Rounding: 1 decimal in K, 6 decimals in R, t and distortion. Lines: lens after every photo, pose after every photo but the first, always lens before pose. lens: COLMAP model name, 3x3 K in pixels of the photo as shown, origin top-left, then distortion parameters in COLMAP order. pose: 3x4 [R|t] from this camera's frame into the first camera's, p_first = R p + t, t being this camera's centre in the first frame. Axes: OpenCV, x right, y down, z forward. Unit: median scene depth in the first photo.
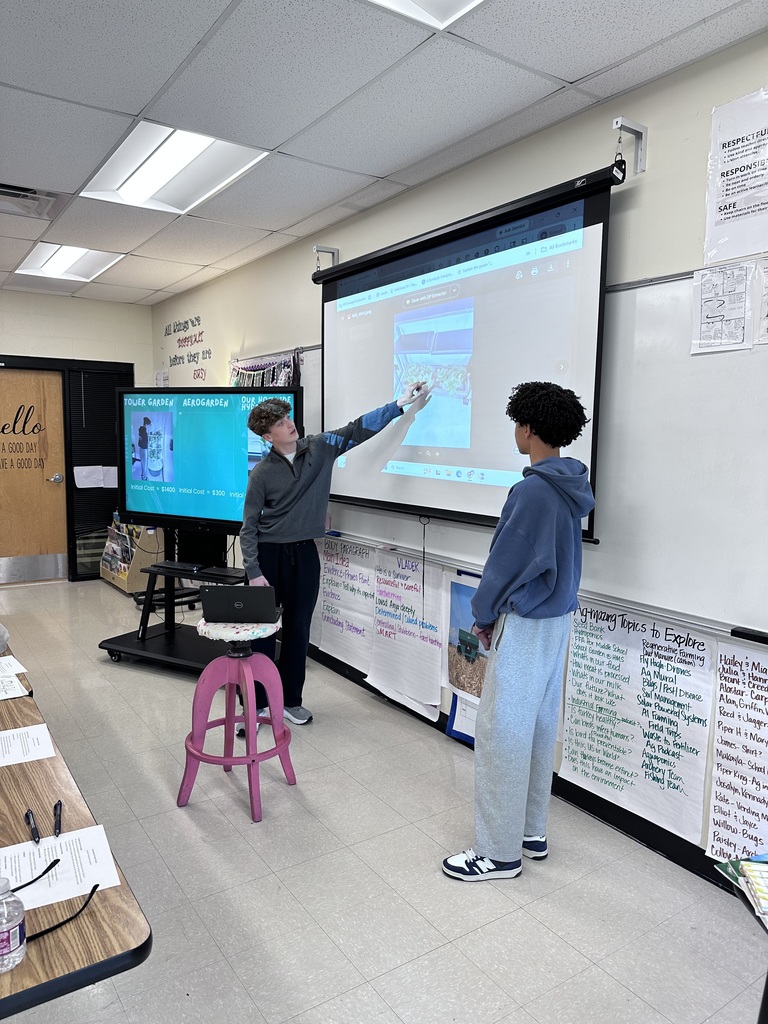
lens RADIAL K [[717.8, 0, 372.6], [0, 717.8, 507.4], [0, 0, 1]] dist [0.120074, -0.164705]
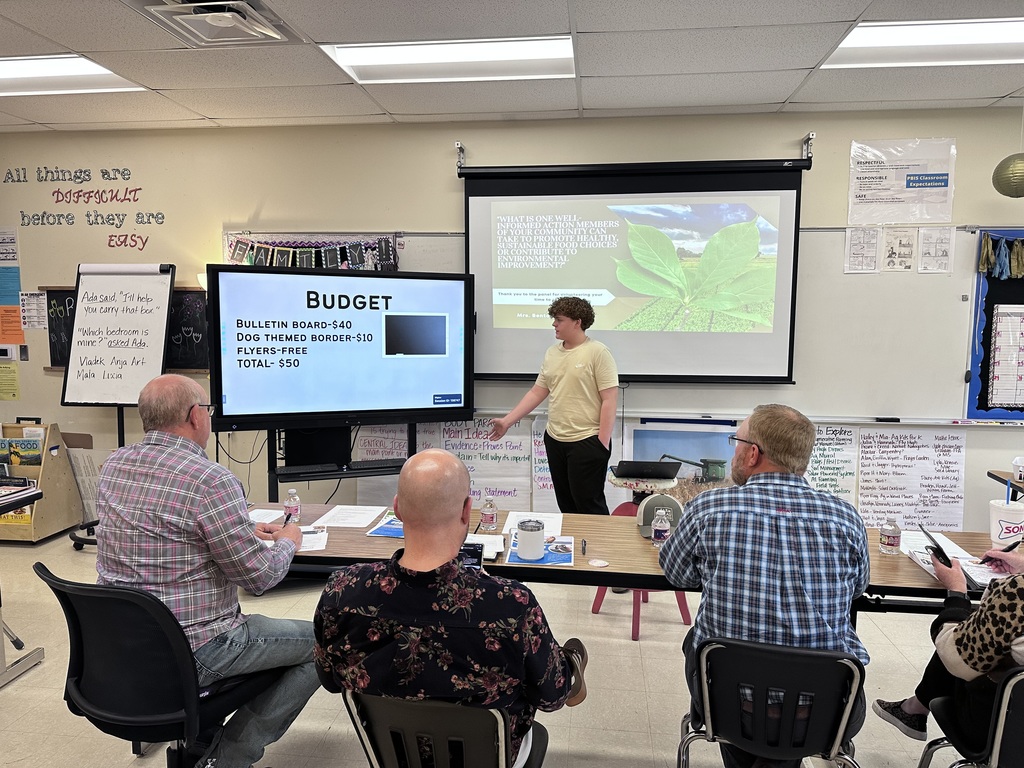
lens RADIAL K [[717.8, 0, 510.4], [0, 717.8, 387.7], [0, 0, 1]] dist [0.120074, -0.164705]
pose [[0.652527, -0.086699, 0.752789, -0.898365], [0.080036, 0.995762, 0.045306, -0.045133], [-0.753527, 0.030687, 0.656701, 0.265949]]
